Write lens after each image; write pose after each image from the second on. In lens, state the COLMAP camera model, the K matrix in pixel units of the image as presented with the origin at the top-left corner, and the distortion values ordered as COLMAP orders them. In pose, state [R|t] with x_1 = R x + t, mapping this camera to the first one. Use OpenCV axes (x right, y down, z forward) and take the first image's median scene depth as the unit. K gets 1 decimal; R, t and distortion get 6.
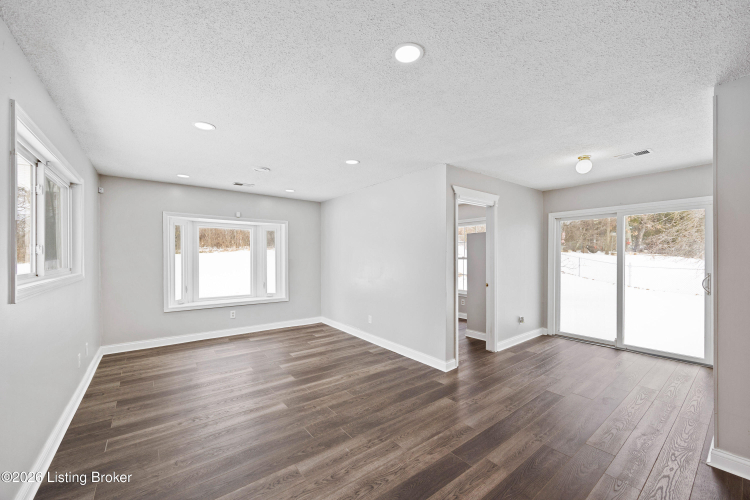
lens RADIAL K [[290.0, 0, 370.9], [0, 290.0, 254.7], [0, 0, 1]] dist [0.000700, 0.000191]
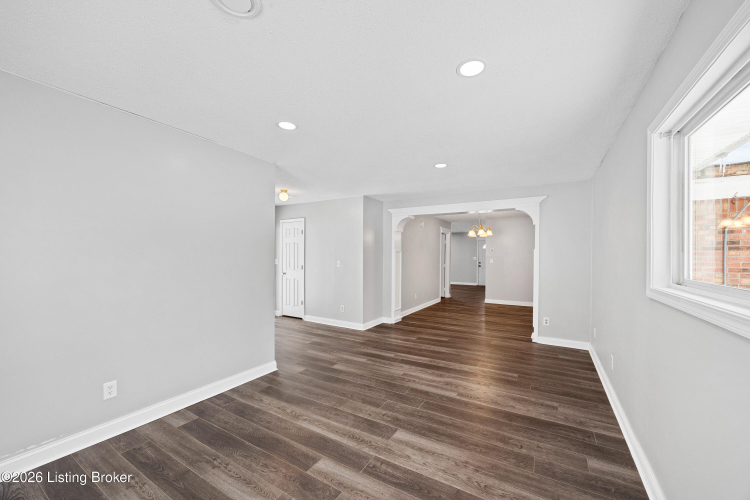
lens RADIAL K [[290.0, 0, 378.8], [0, 290.0, 254.9], [0, 0, 1]] dist [0.000700, 0.000191]
pose [[-0.374731, 0.003090, 0.927129, -0.978308], [-0.006522, 0.999961, -0.005968, 0.006880], [-0.927111, -0.008283, -0.374696, 1.261079]]
